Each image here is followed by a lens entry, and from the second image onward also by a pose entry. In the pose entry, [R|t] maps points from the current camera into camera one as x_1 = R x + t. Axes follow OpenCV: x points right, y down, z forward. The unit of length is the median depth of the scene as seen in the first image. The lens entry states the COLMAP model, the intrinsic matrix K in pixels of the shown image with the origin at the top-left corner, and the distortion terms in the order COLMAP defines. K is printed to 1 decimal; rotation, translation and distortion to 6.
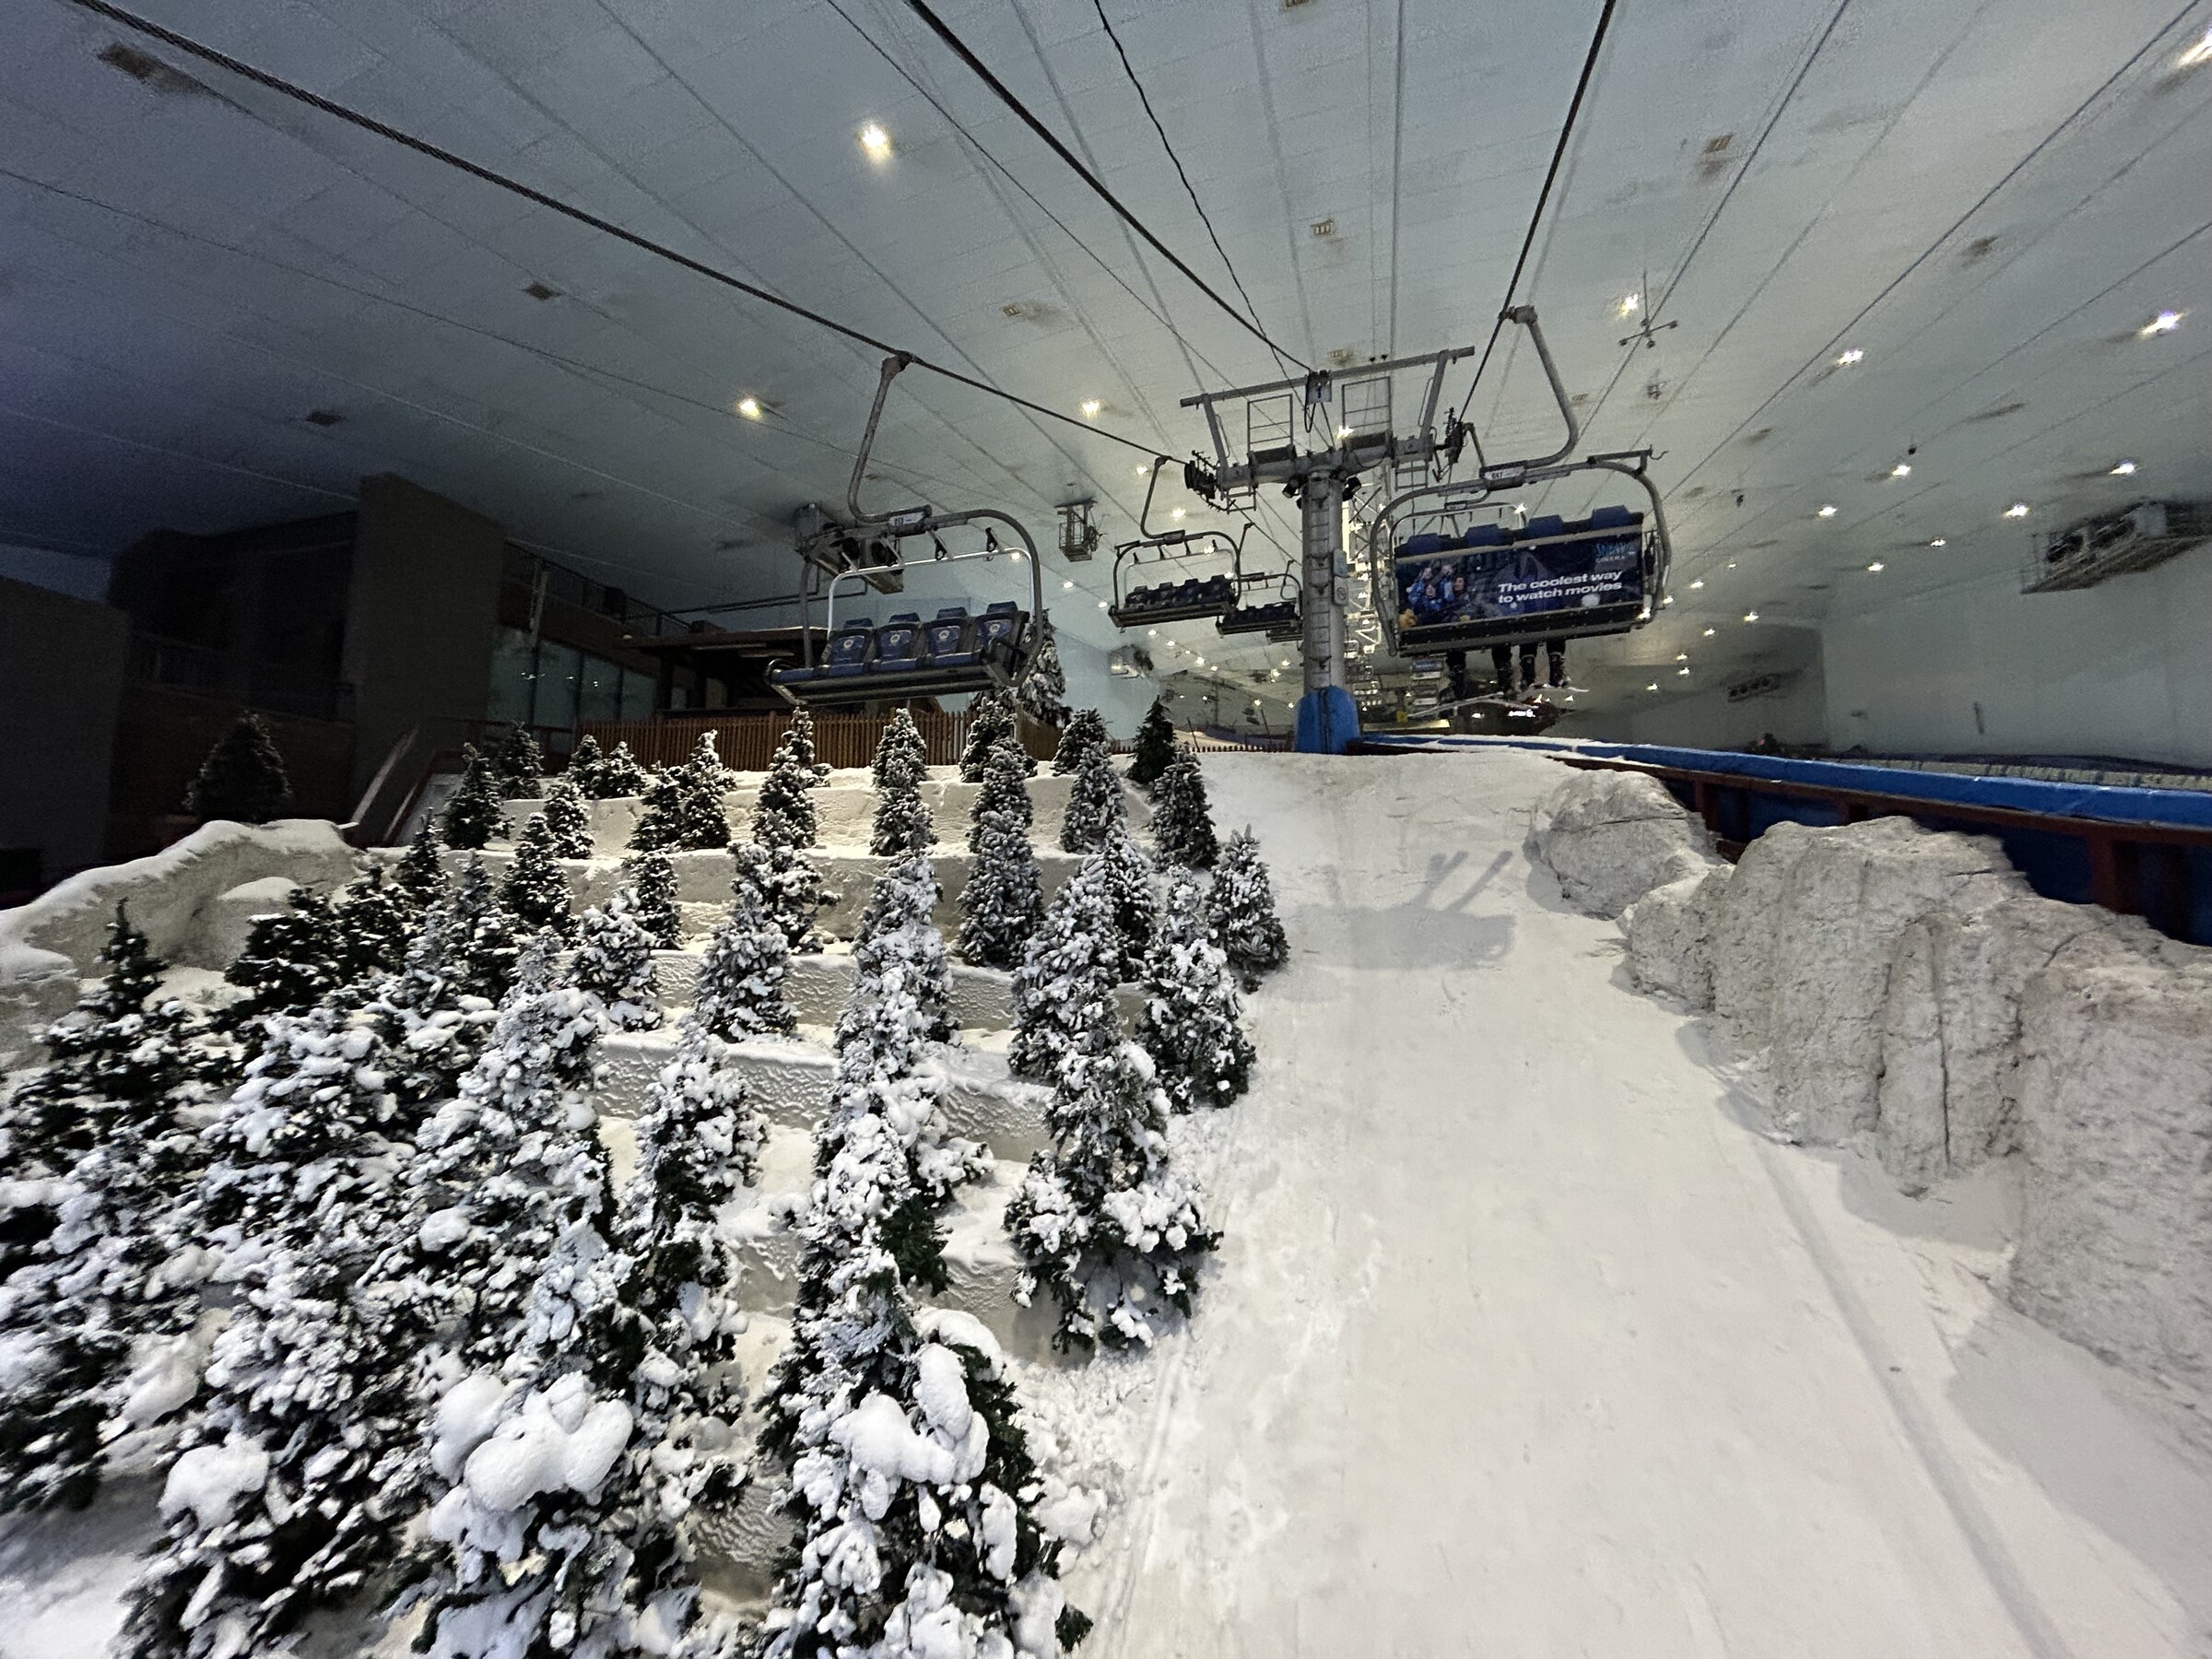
lens RADIAL K [[938.7, 0, 1106.0], [0, 938.7, 829.5], [0, 0, 1]] dist [0.001037, 0.000123]
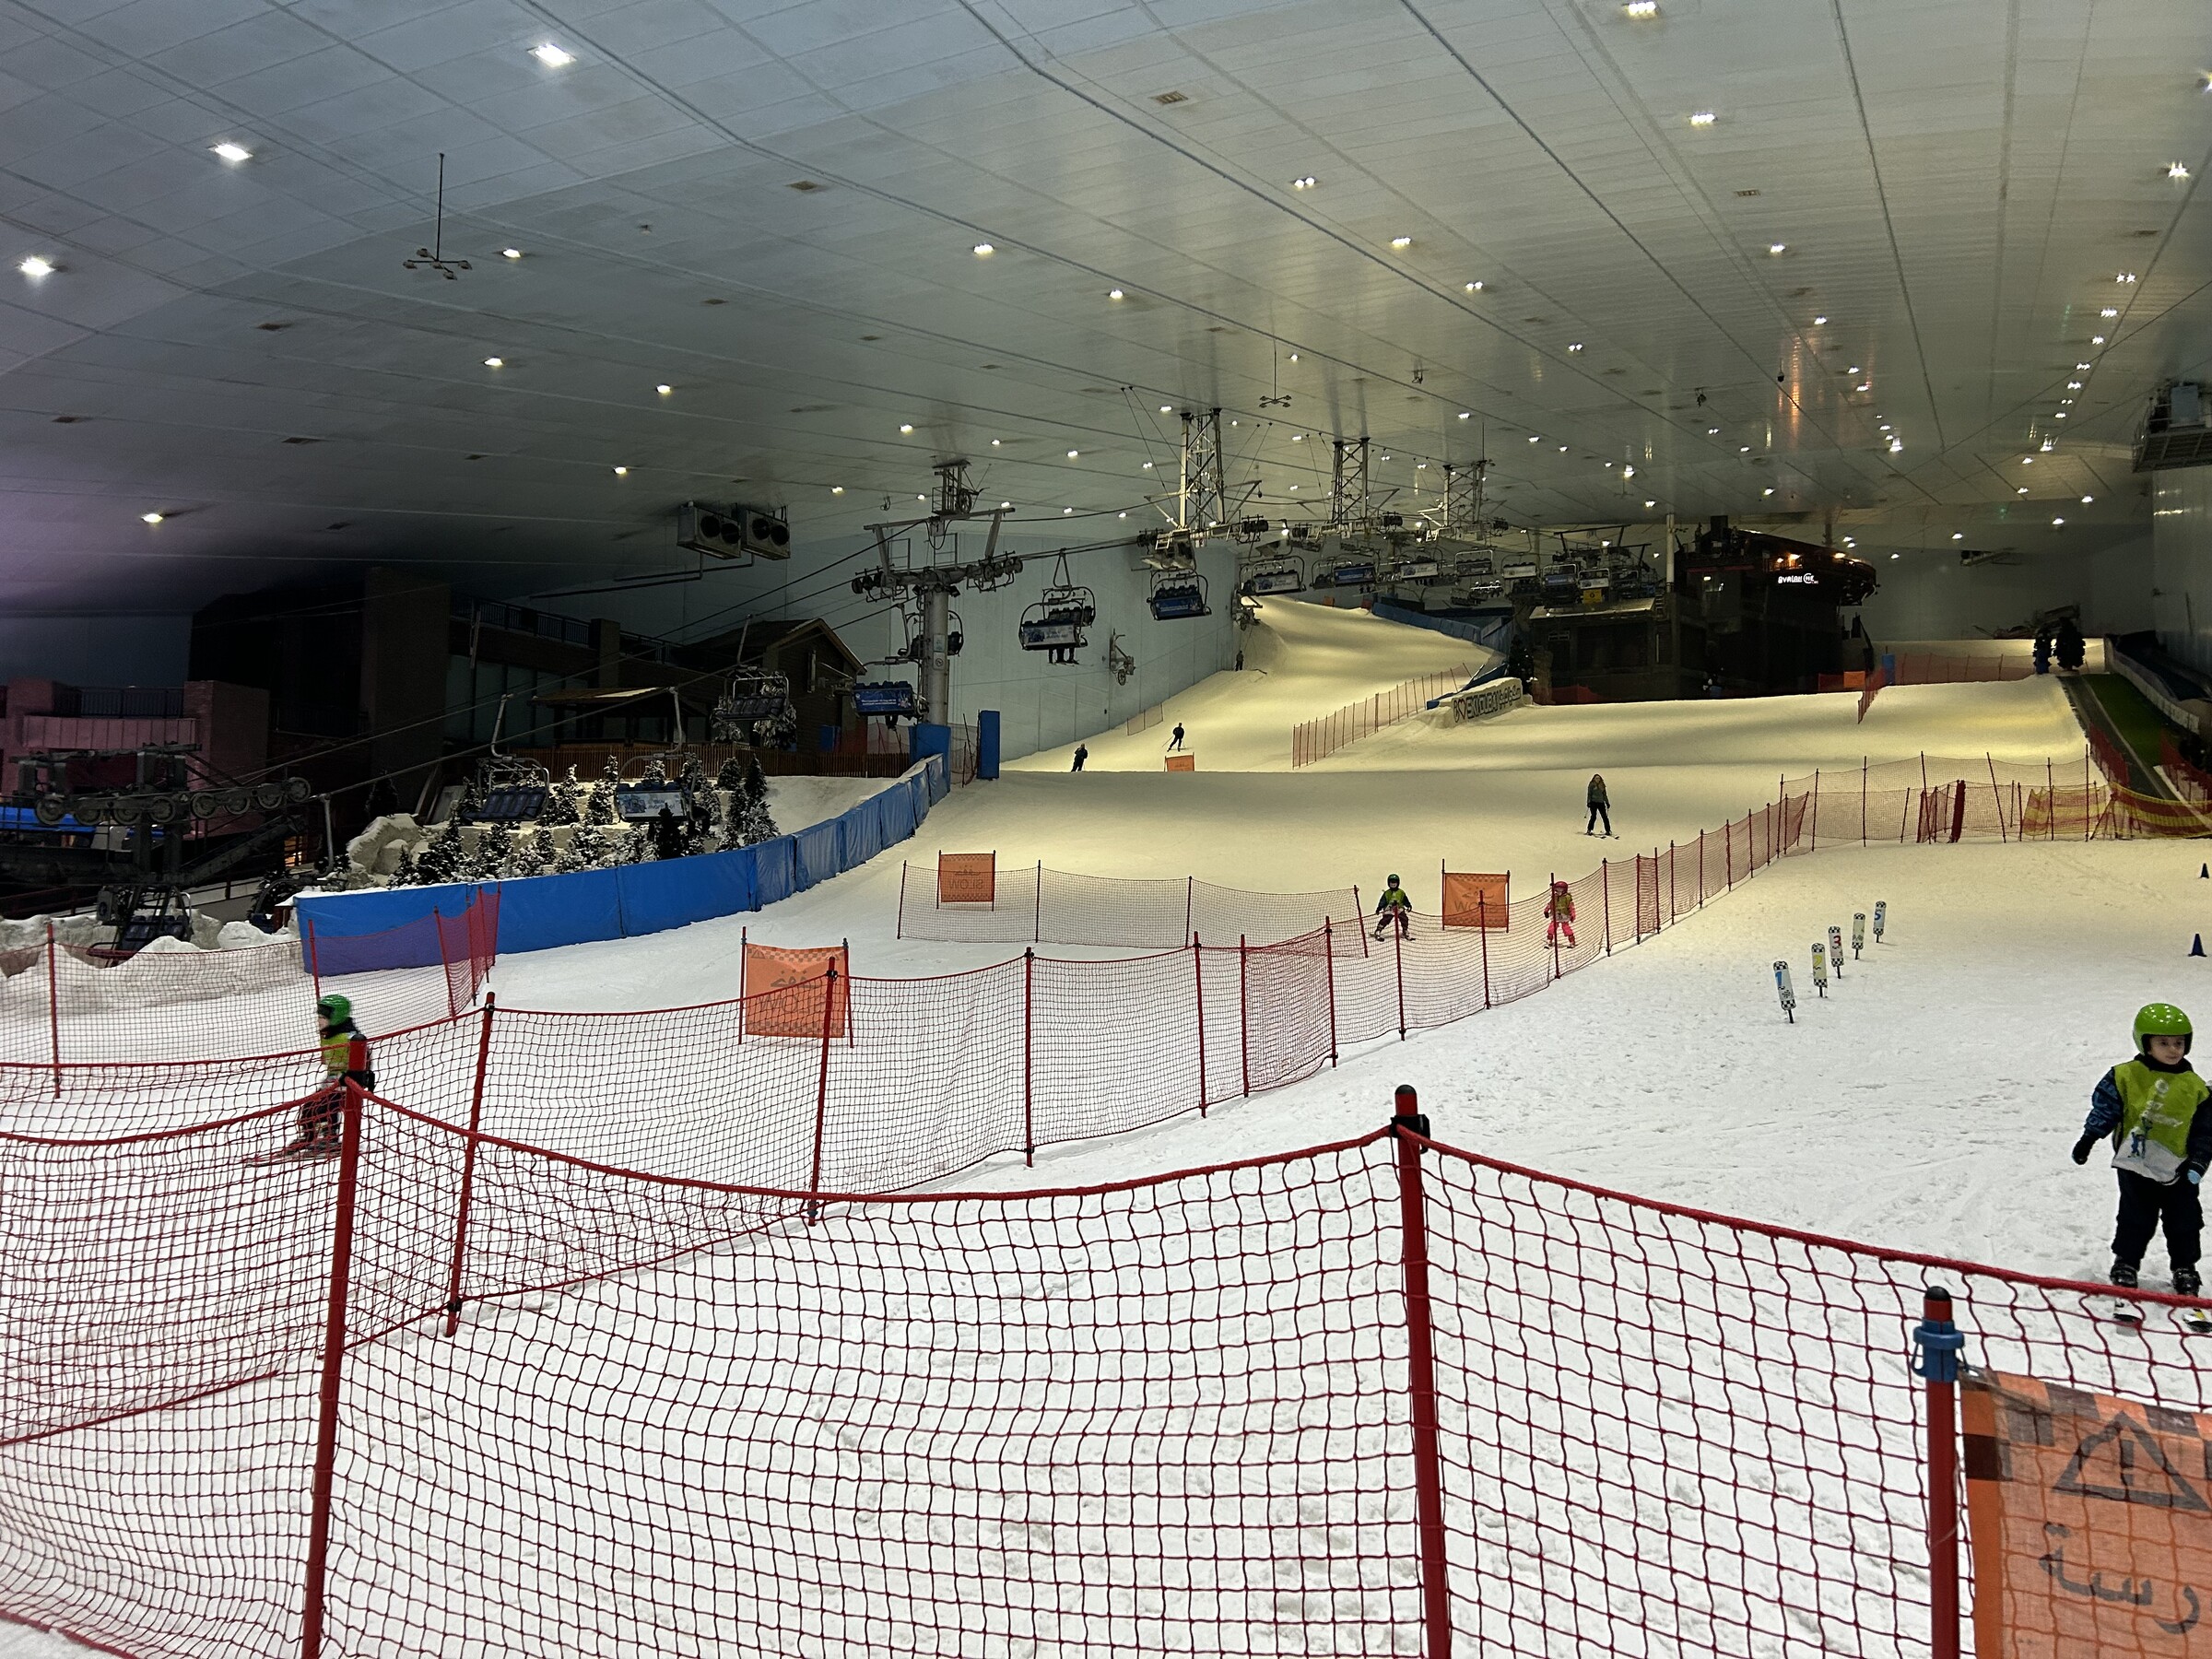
lens RADIAL K [[1640.8, 0, 1106.0], [0, 1640.8, 829.5], [0, 0, 1]] dist [0.059526, -0.053590]
pose [[0.987144, -0.009953, -0.159526, 1.322401], [0.018634, 0.998420, 0.053012, -0.136752], [0.158746, -0.055303, 0.985769, -2.415035]]
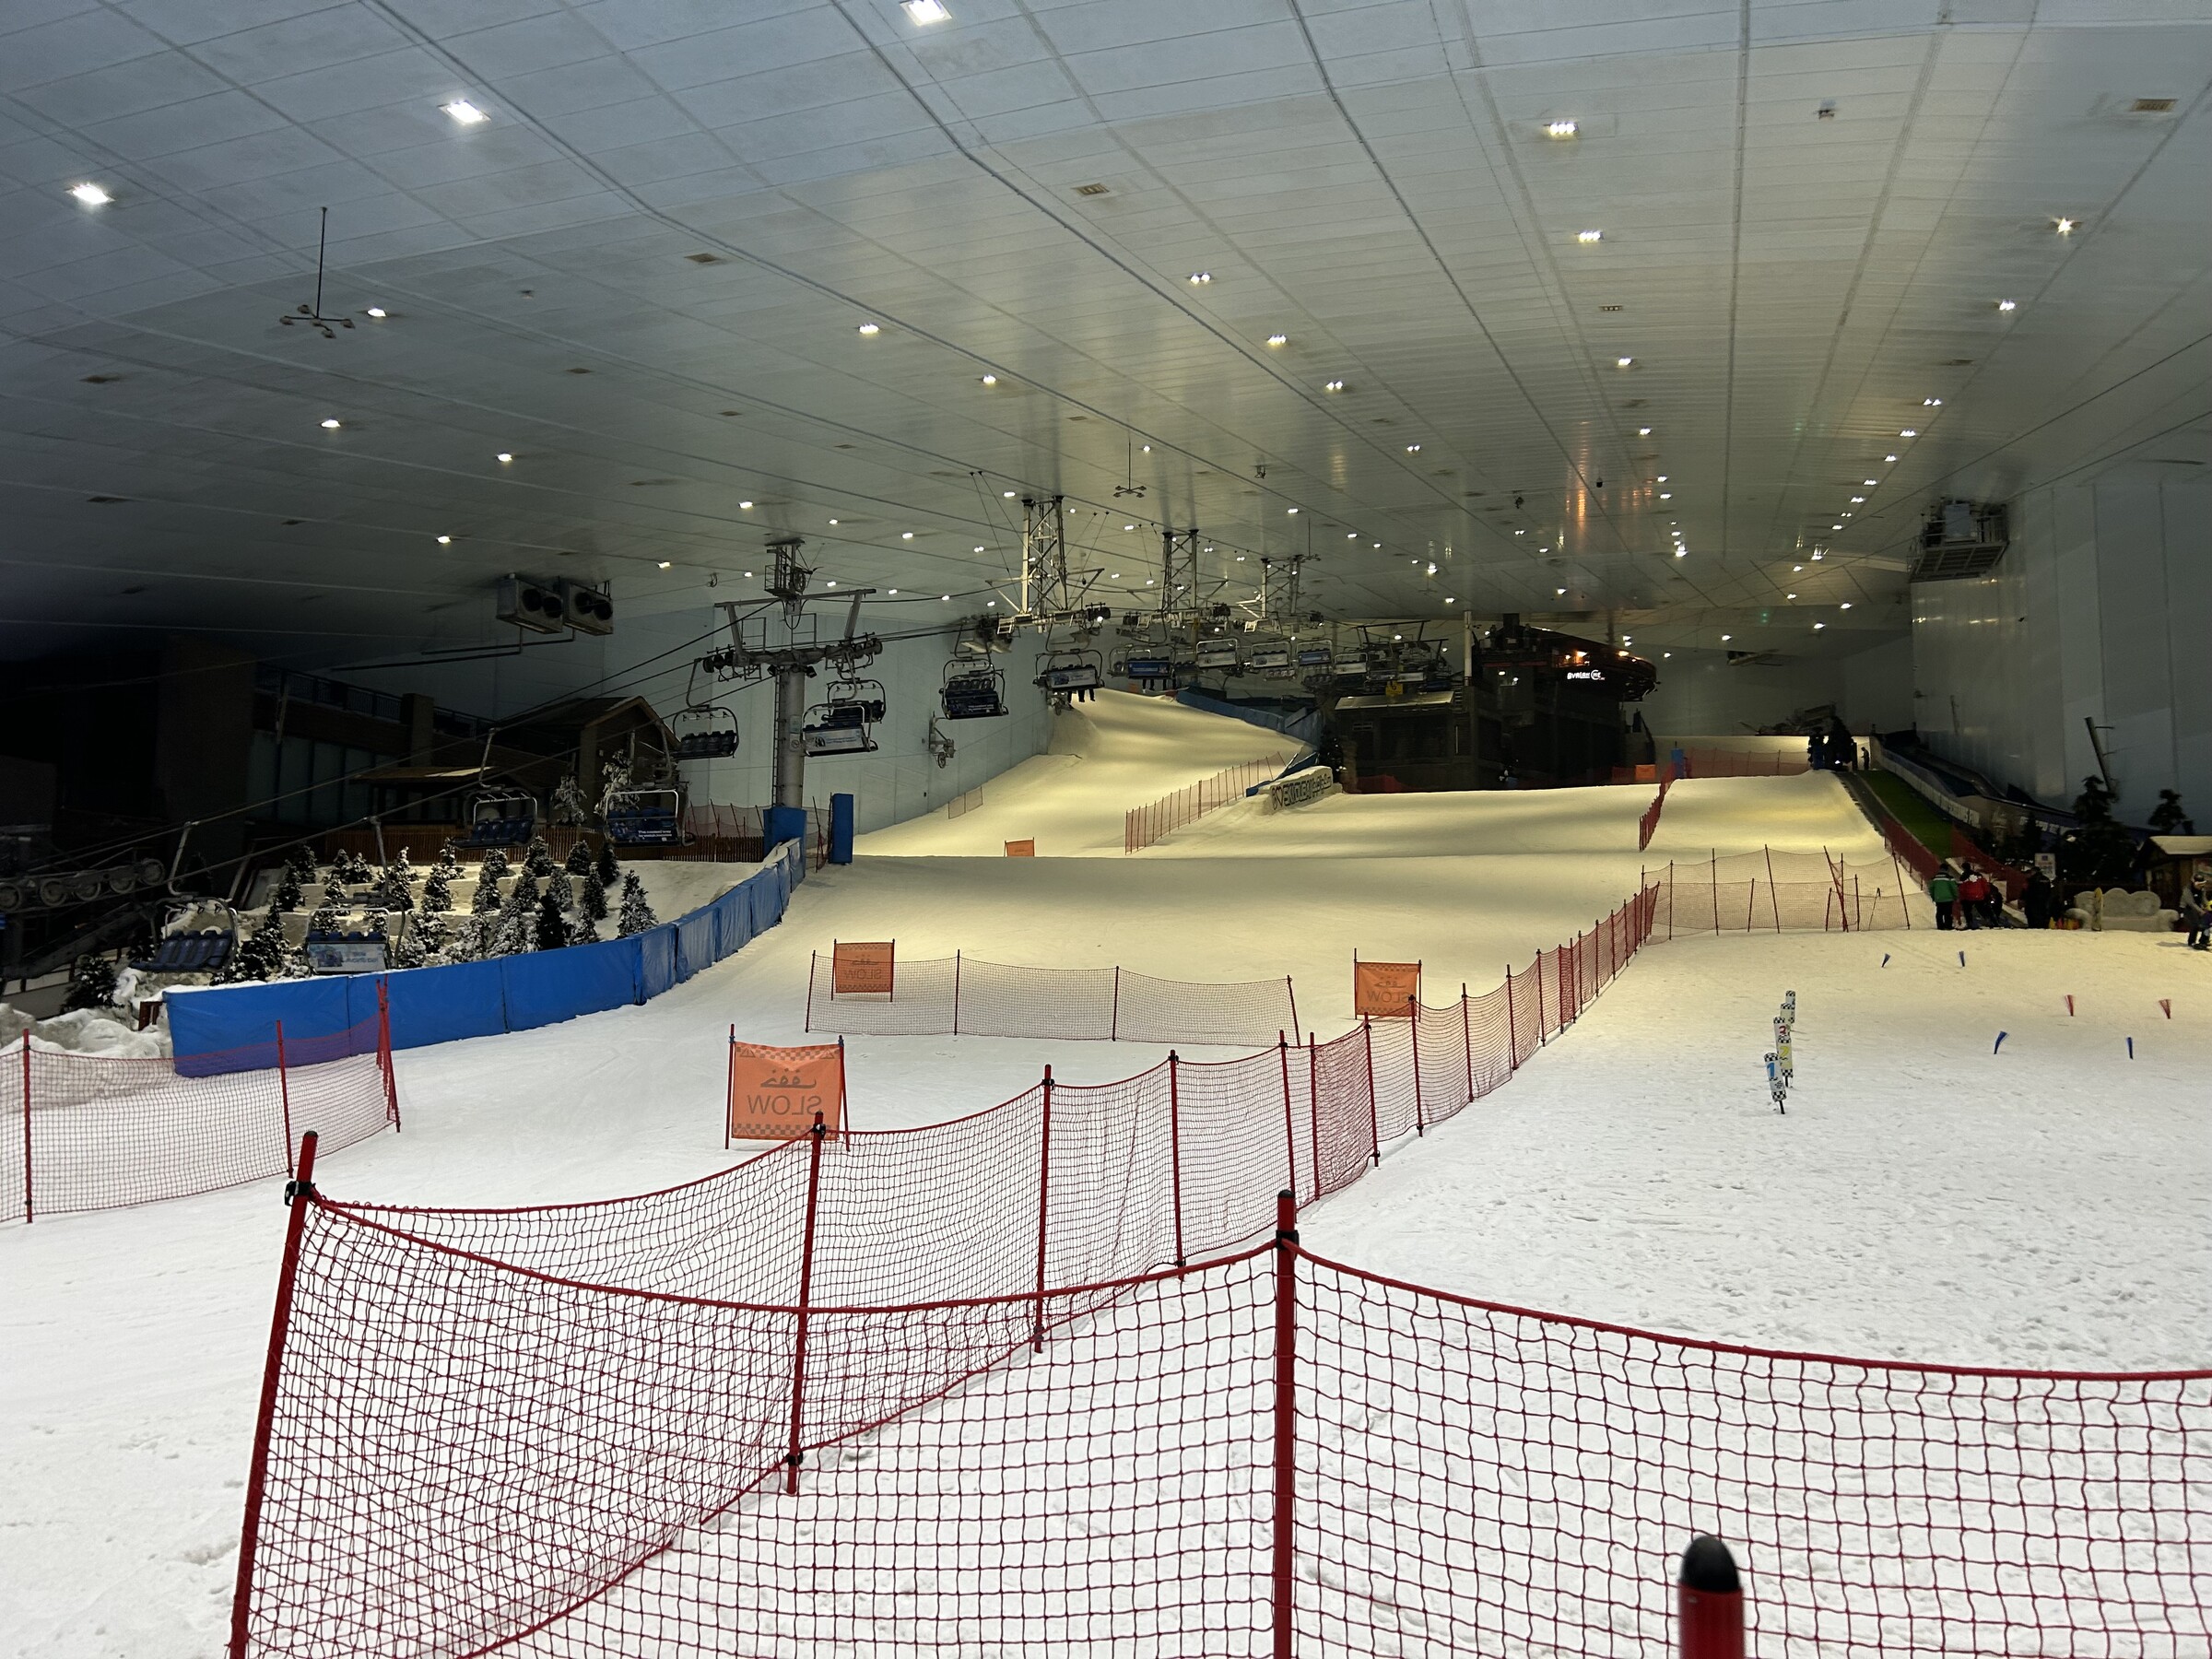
lens RADIAL K [[1652.4, 0, 1079.9], [0, 1652.4, 850.6], [0, 0, 1]] dist [0.061880, -0.066888]
pose [[0.998905, -0.009554, -0.045803, 1.146925], [0.010336, 0.999805, 0.016850, -0.145251], [0.045633, -0.017305, 0.998808, -2.412538]]
